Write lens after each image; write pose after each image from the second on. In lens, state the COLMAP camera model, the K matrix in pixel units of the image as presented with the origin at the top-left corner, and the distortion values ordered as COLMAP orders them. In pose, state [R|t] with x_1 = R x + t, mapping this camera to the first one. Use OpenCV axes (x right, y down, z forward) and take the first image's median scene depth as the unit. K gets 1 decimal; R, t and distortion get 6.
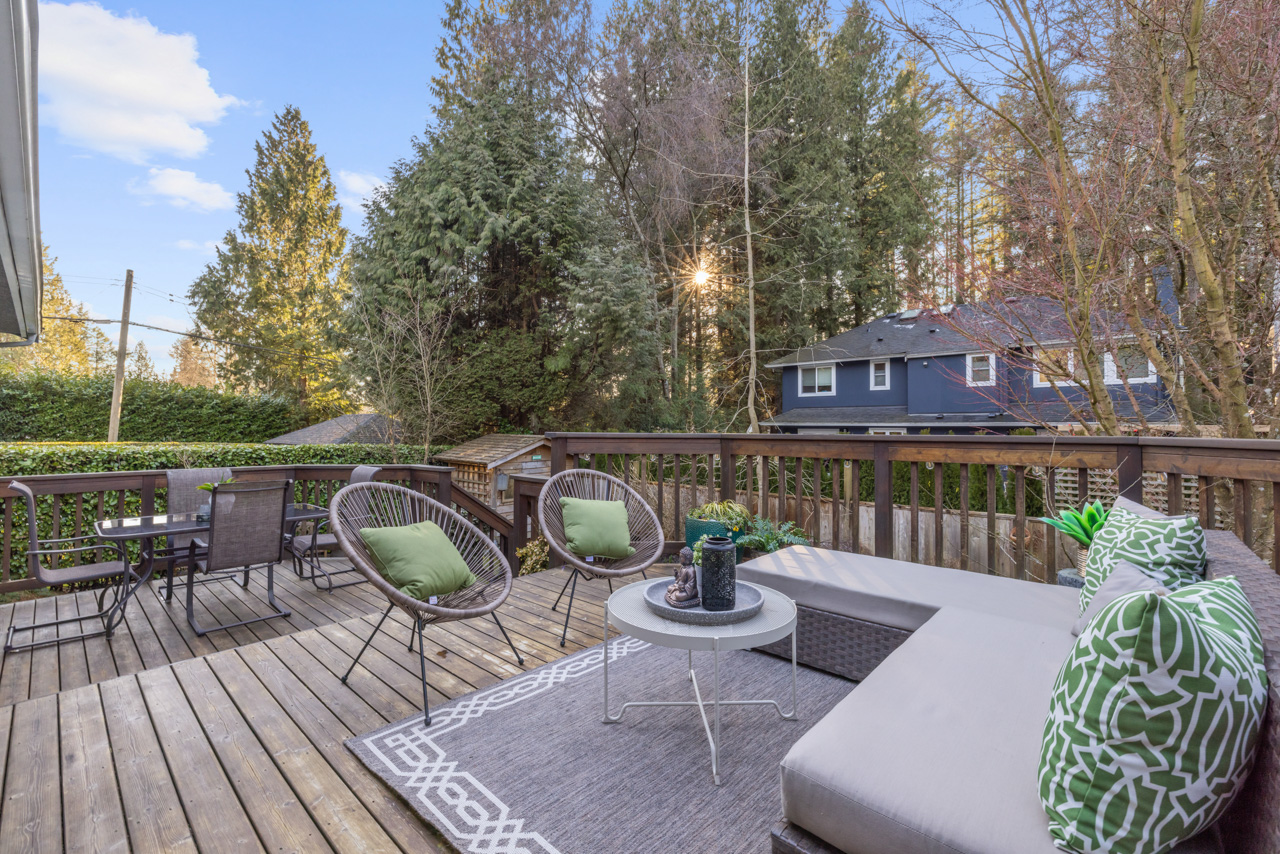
lens RADIAL K [[540.0, 0, 637.0], [0, 540.0, 428.6], [0, 0, 1]] dist [0.000326, 0.000027]
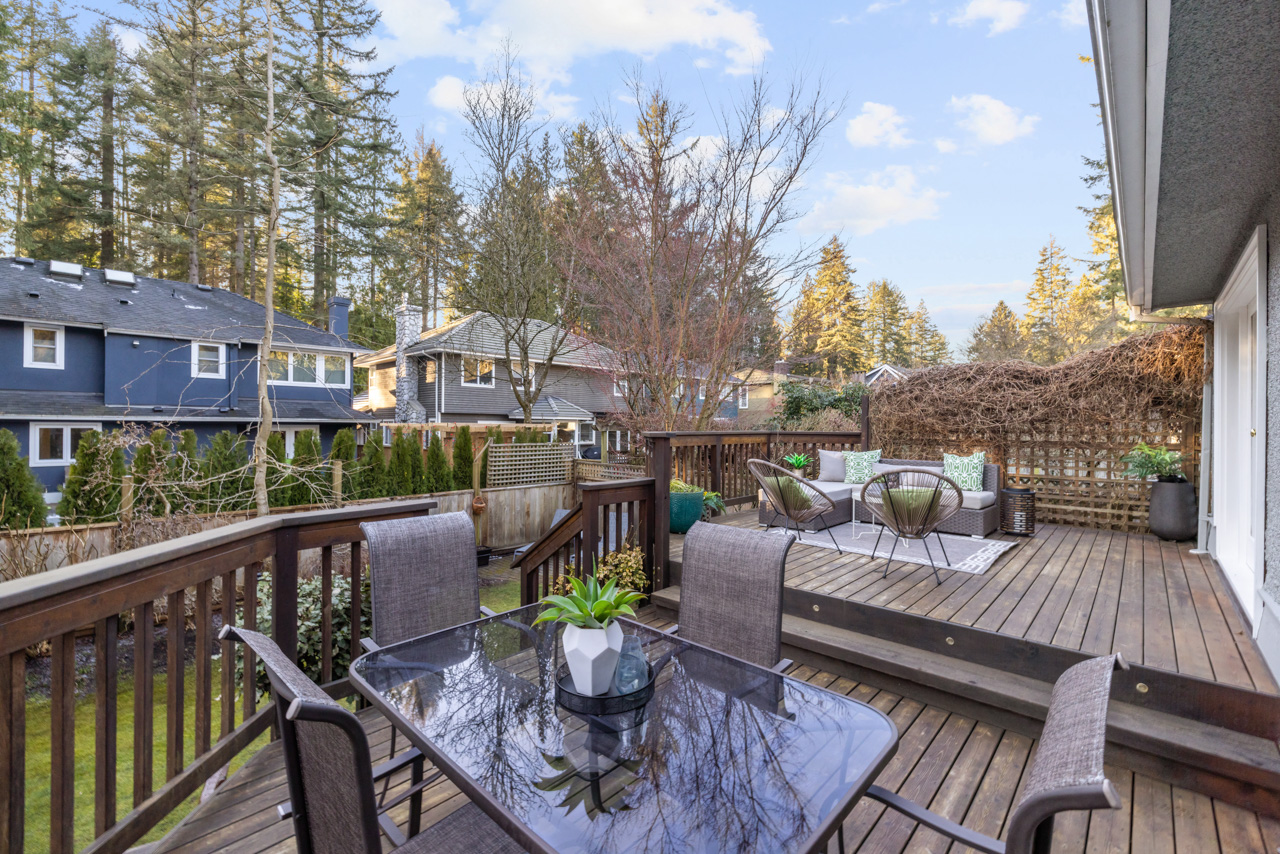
lens RADIAL K [[540.0, 0, 643.8], [0, 540.0, 427.8], [0, 0, 1]] dist [0.000326, 0.000027]
pose [[0.021408, -0.001972, 0.999769, -1.941454], [-0.007563, 0.999969, 0.002135, -0.005661], [-0.999742, -0.007607, 0.021393, 1.638198]]
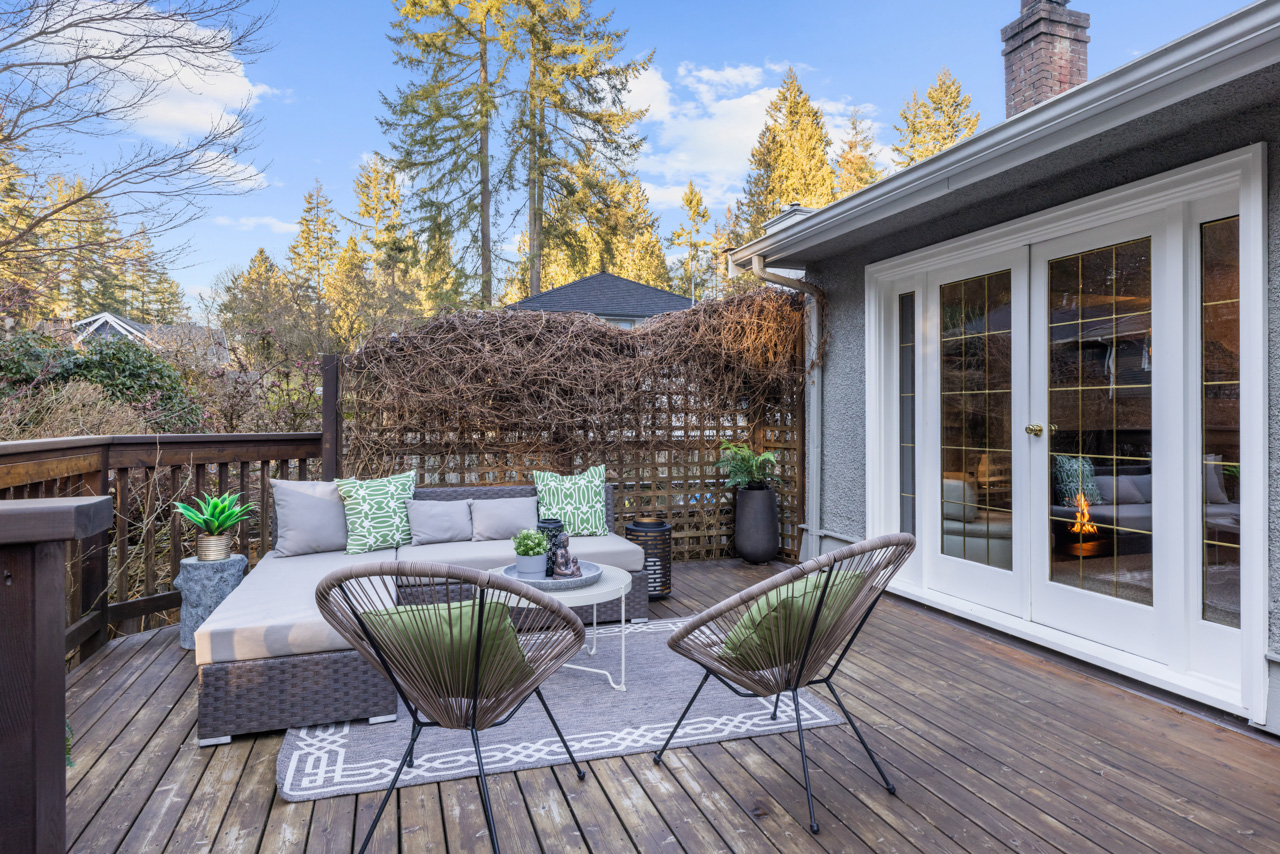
lens RADIAL K [[728.1, 0, 651.7], [0, 728.1, 417.5], [0, 0, 1]] dist [-0.005493, 0.000355]
pose [[-0.881014, -0.001725, 0.473088, -0.631588], [-0.001849, 0.999998, 0.000203, -0.025408], [-0.473087, -0.000696, -0.881015, 1.758400]]
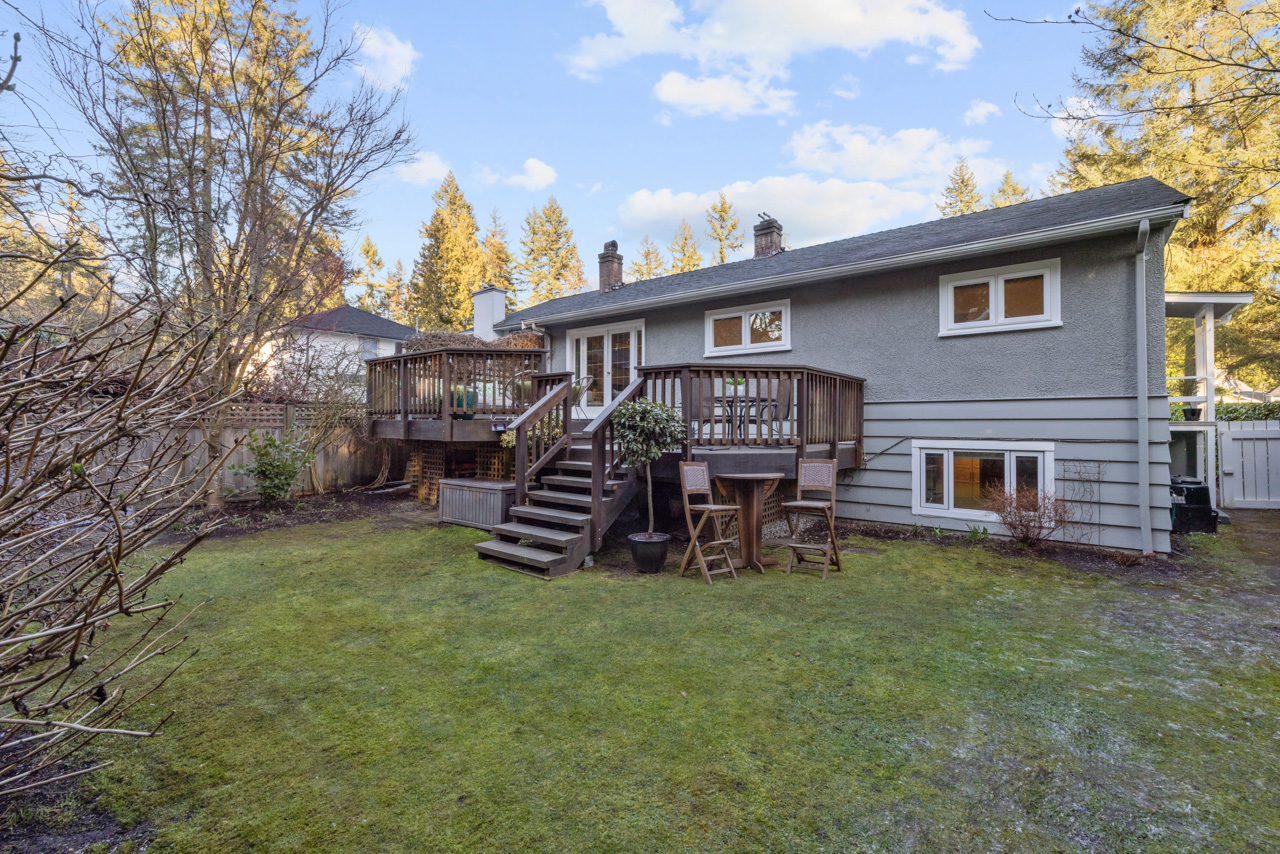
lens RADIAL K [[540.0, 0, 640.4], [0, 540.0, 420.4], [0, 0, 1]] dist [0.000326, 0.000027]
pose [[-0.997963, -0.004163, -0.063663, -0.599755], [-0.003481, 0.999935, -0.010815, 0.403116], [0.063704, -0.010571, -0.997913, 4.432634]]
